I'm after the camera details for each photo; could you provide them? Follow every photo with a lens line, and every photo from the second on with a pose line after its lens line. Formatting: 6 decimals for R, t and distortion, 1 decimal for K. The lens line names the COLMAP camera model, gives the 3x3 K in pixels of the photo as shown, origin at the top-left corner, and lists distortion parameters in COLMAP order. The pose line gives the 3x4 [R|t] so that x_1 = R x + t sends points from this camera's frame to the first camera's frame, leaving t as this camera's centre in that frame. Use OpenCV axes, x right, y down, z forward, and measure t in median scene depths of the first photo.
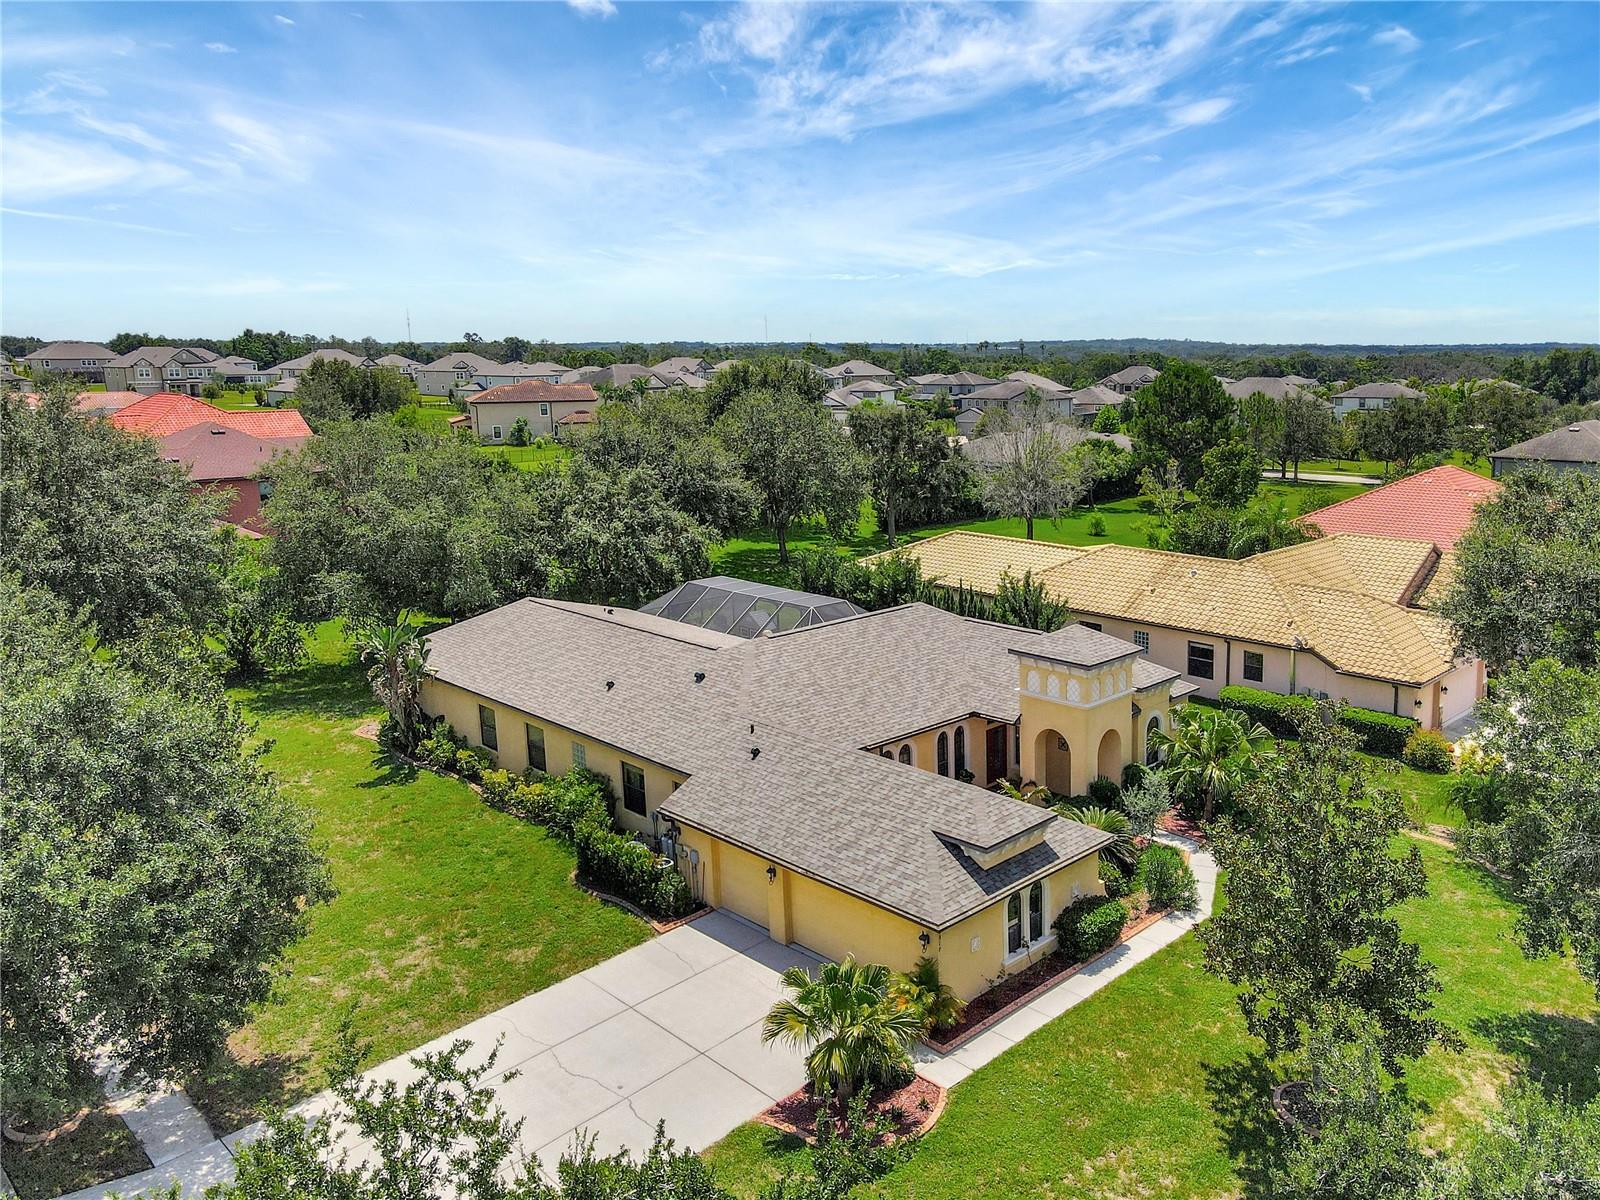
lens RADIAL K [[1278.3, 0, 860.2], [0, 1278.3, 600.3], [0, 0, 1]] dist [0.001169, -0.000206]
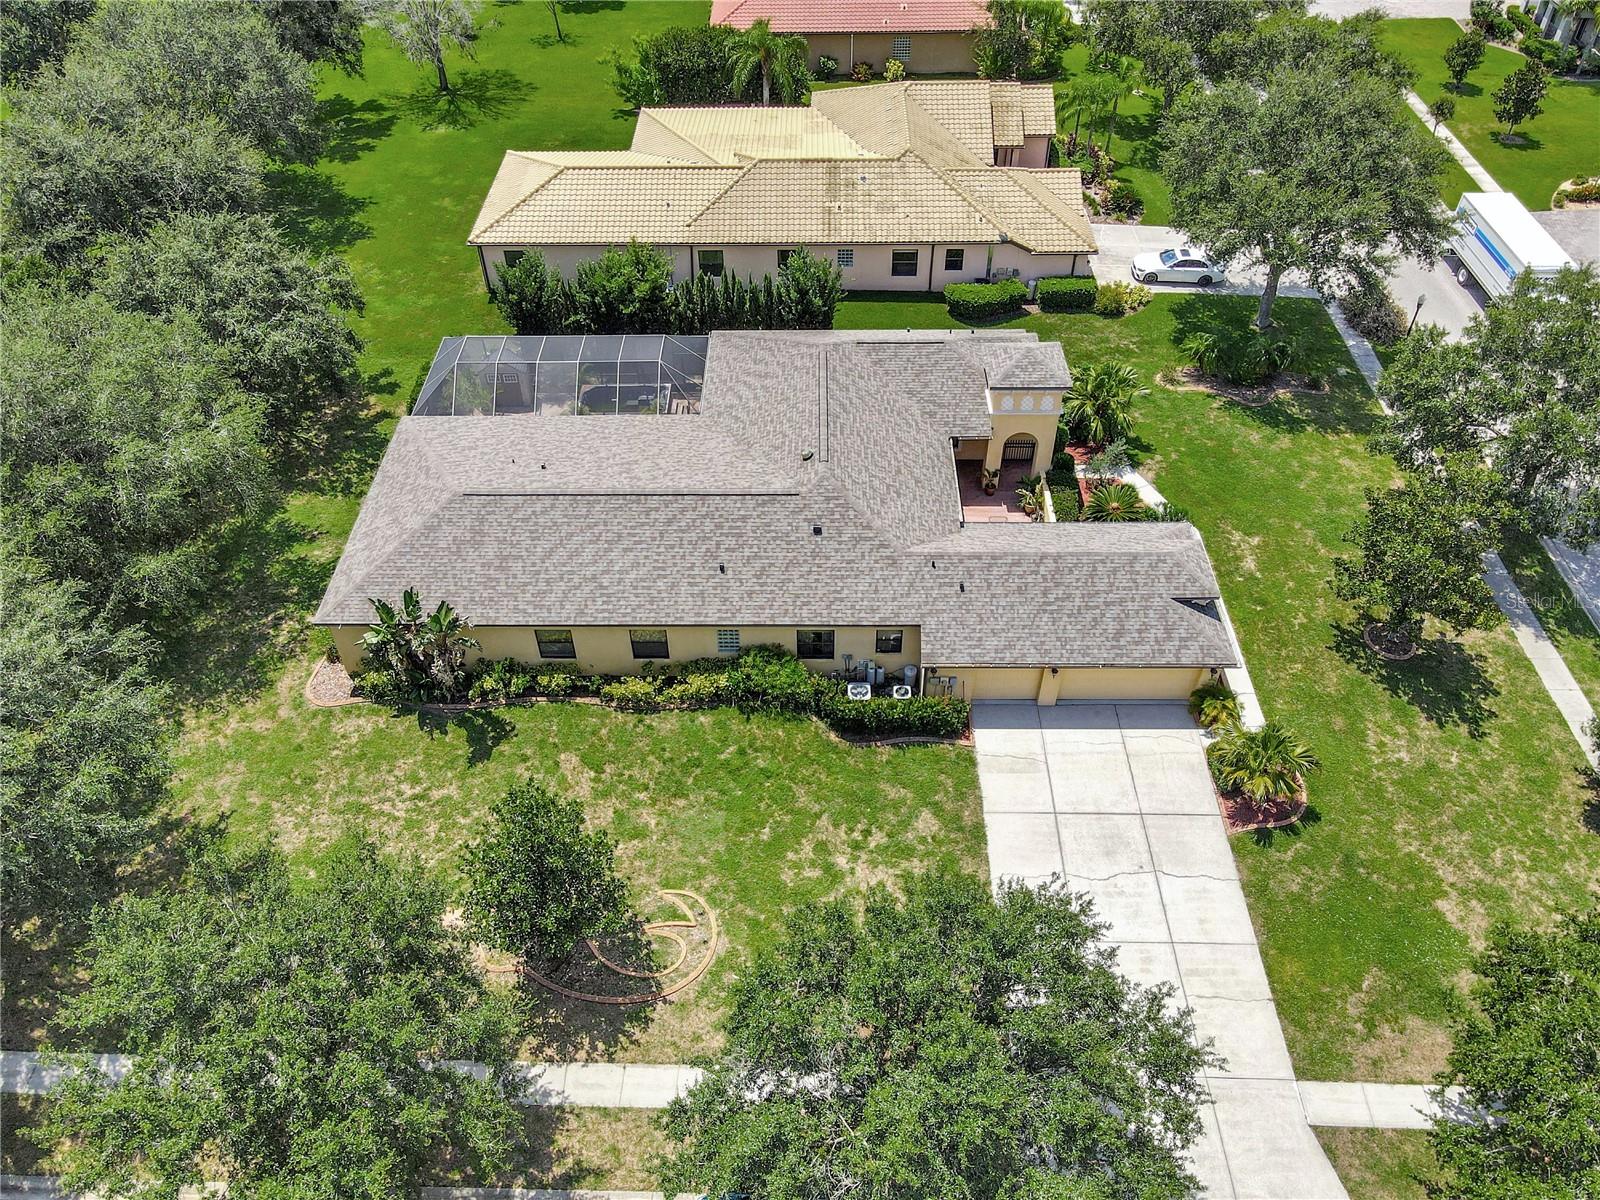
lens RADIAL K [[1194.8, 0, 874.0], [0, 1194.8, 599.1], [0, 0, 1]] dist [0.005840, 0.008678]
pose [[0.709087, -0.492557, 0.504562, -0.667769], [0.147150, 0.803182, 0.577274, -0.497857], [-0.689596, -0.335091, 0.642006, 0.305104]]
